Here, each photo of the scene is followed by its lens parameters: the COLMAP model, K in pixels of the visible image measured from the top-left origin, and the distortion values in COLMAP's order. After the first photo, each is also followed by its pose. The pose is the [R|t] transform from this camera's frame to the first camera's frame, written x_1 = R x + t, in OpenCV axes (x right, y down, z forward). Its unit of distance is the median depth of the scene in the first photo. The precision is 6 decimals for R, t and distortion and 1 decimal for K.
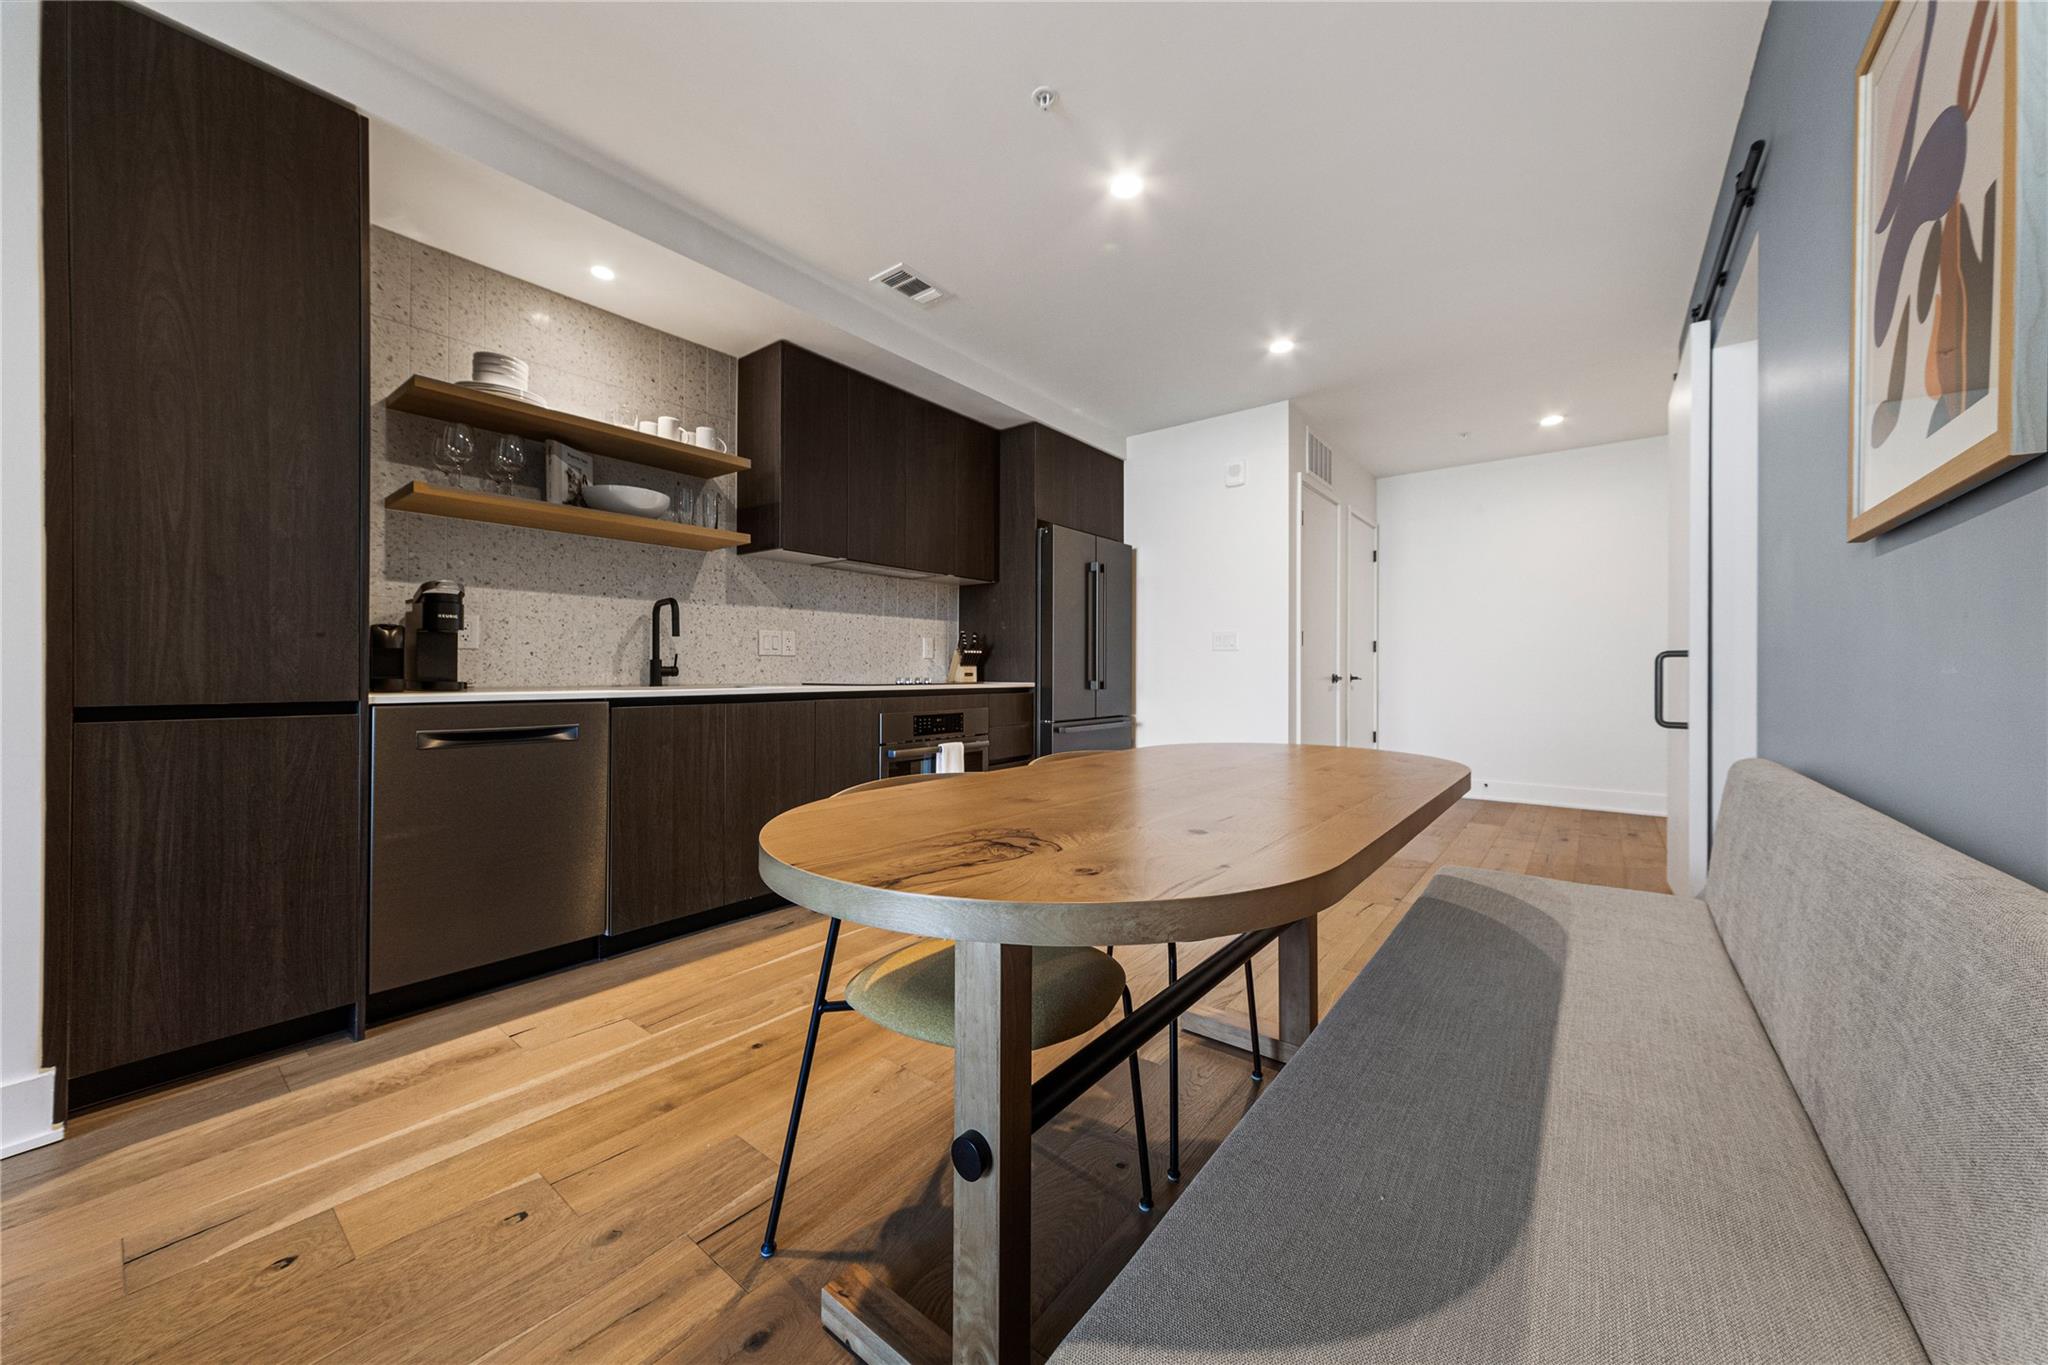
lens RADIAL K [[749.8, 0, 1019.7], [0, 749.8, 681.0], [0, 0, 1]] dist [0.004827, 0.001480]
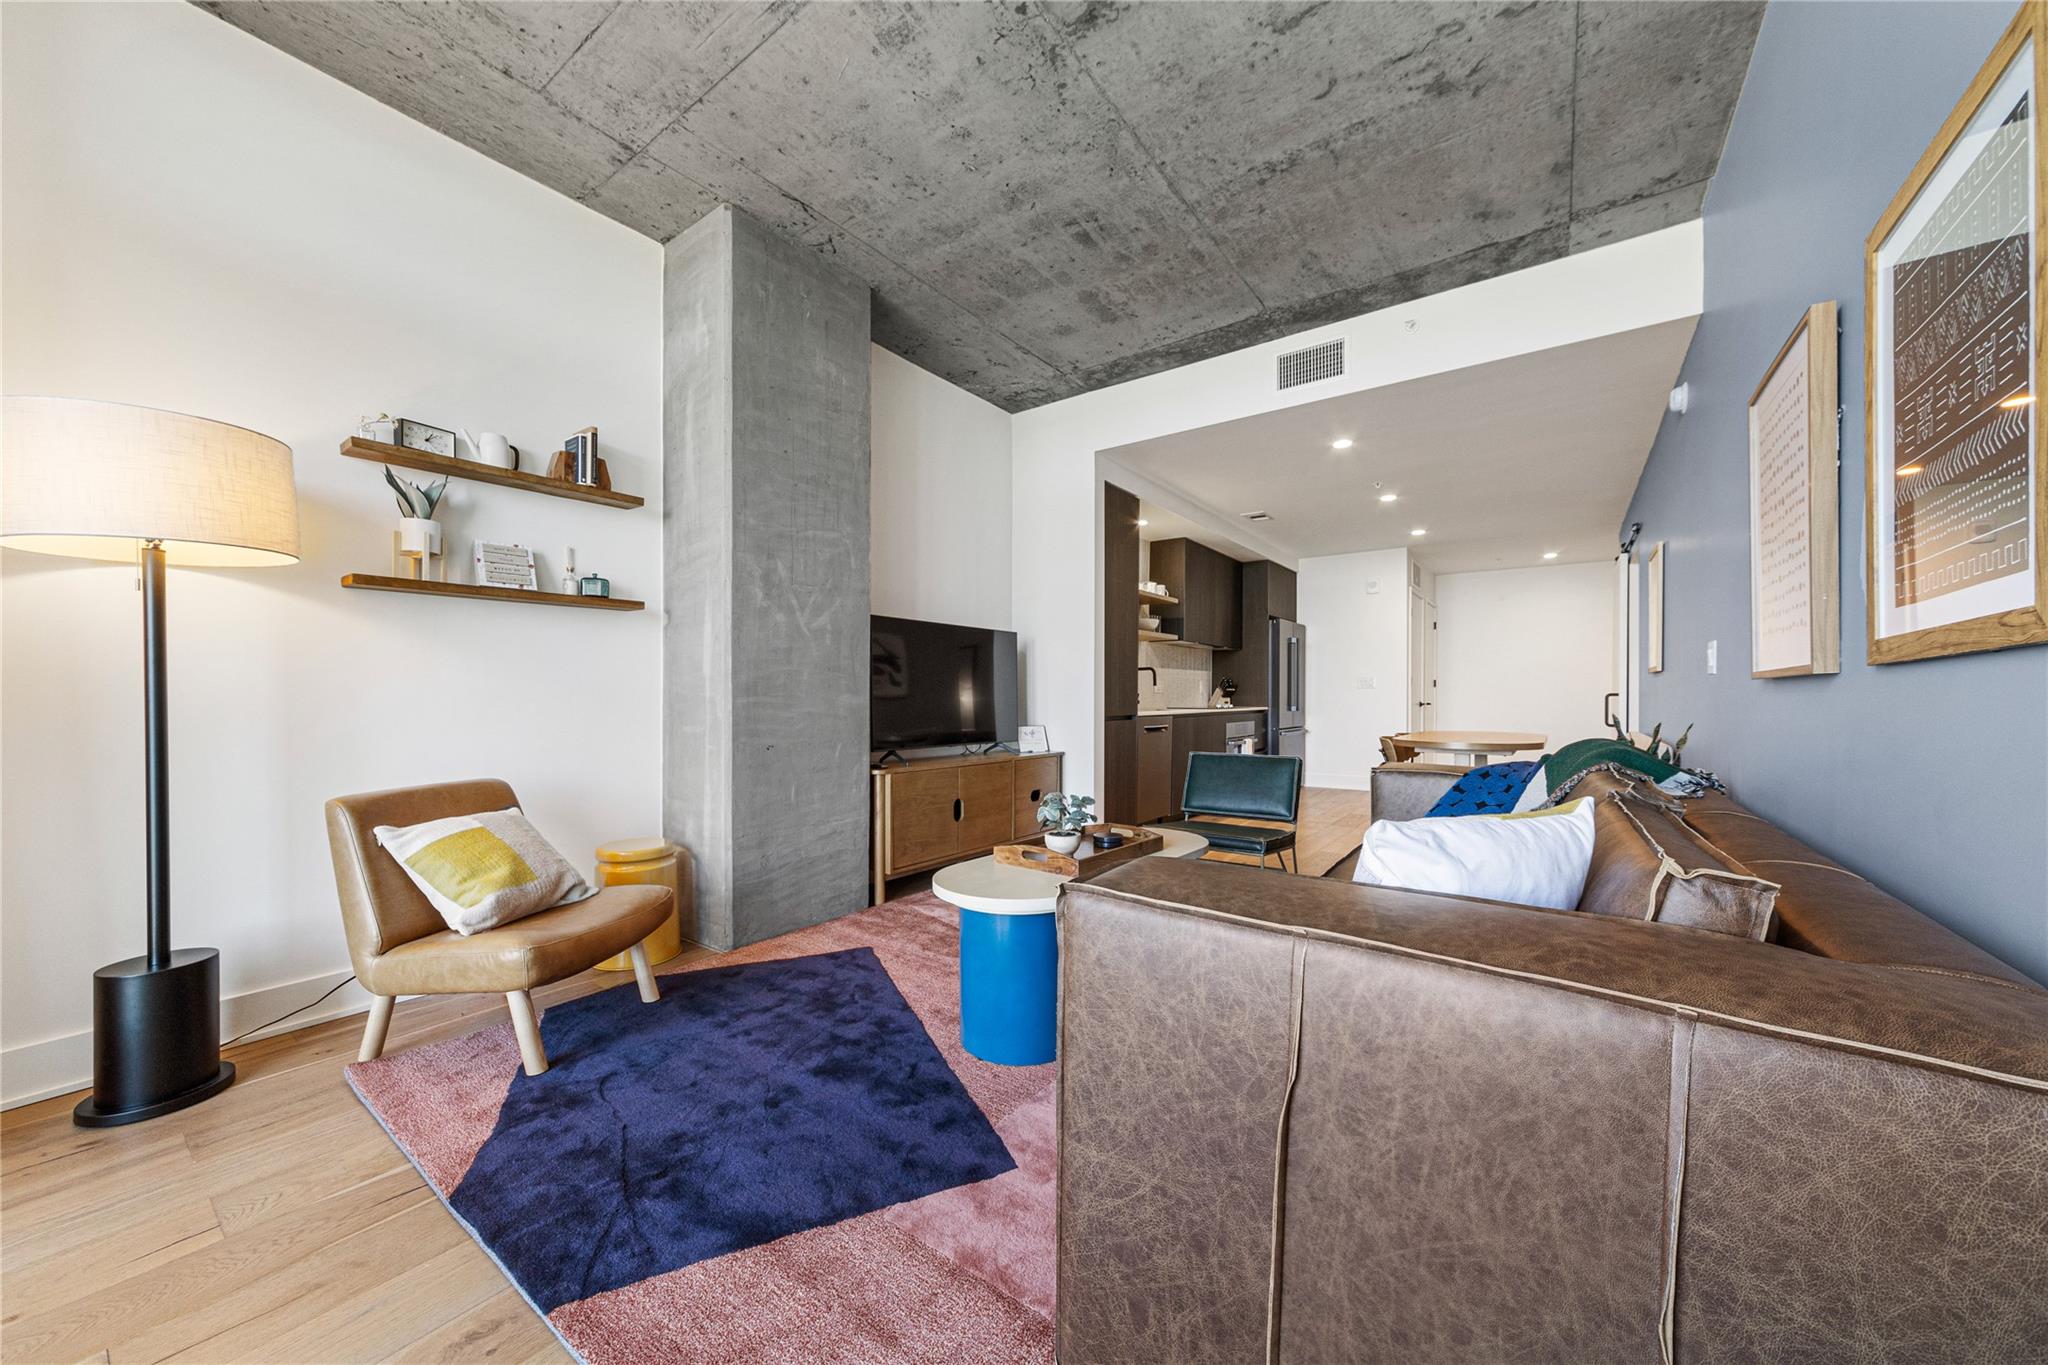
lens RADIAL K [[749.8, 0, 992.0], [0, 749.8, 699.7], [0, 0, 1]] dist [0.004827, 0.001480]
pose [[0.999811, 0.000014, 0.019443, -1.051844], [0.000089, 0.999986, -0.005298, -0.007684], [-0.019442, 0.005299, 0.999797, -1.212617]]
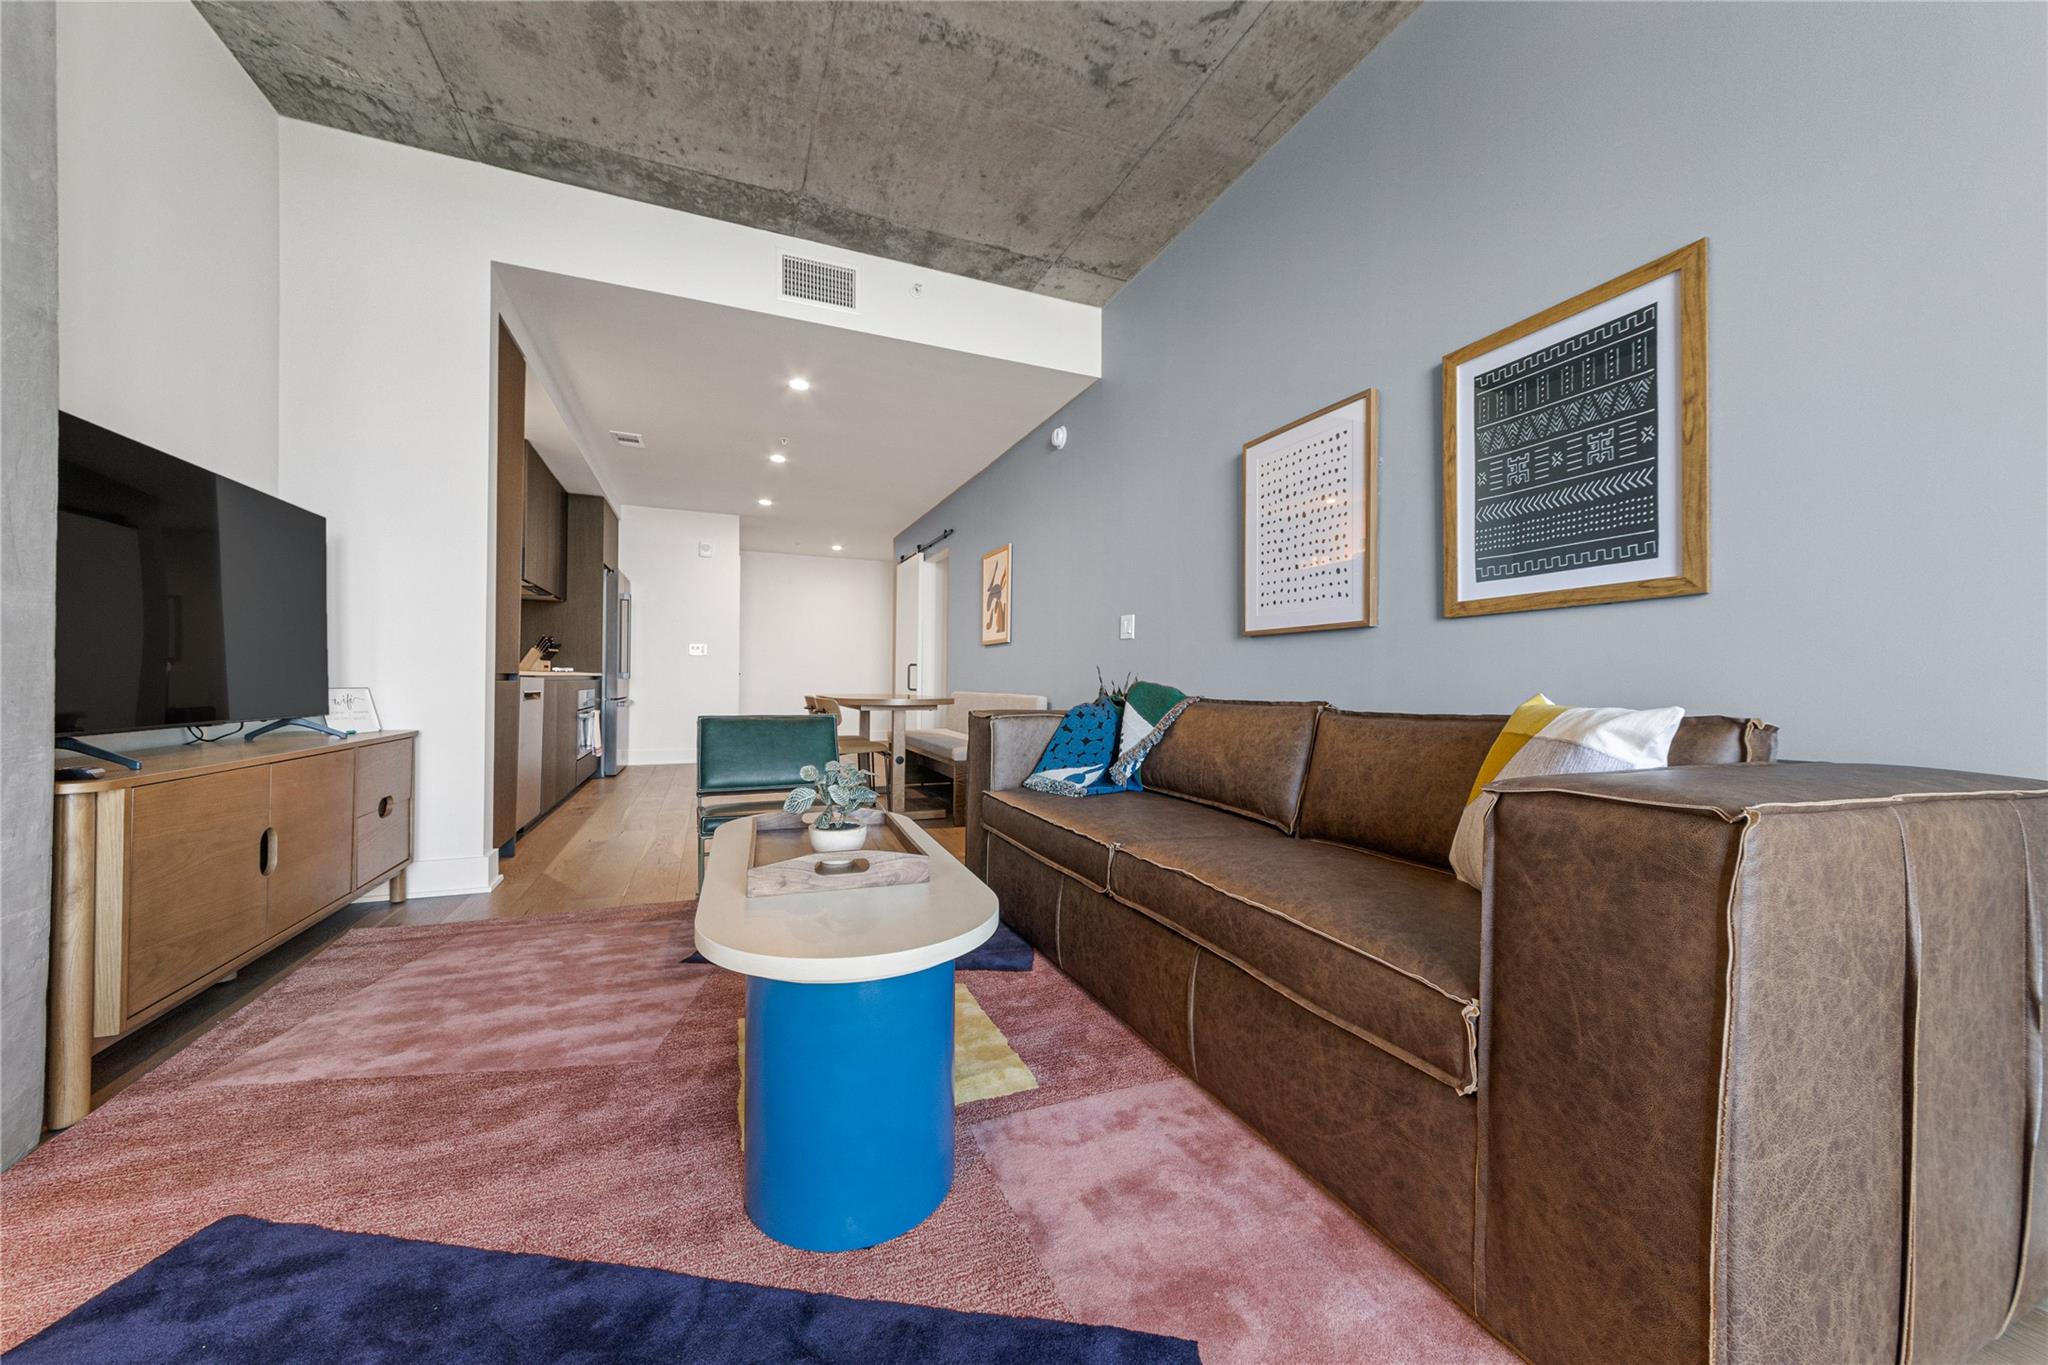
lens RADIAL K [[749.8, 0, 1033.8], [0, 749.8, 679.7], [0, 0, 1]] dist [0.004827, 0.001480]
pose [[0.476259, 0.007625, 0.879272, -1.379247], [-0.001711, 0.999969, -0.007744, 0.040467], [-0.879304, 0.002183, 0.476257, -0.724571]]
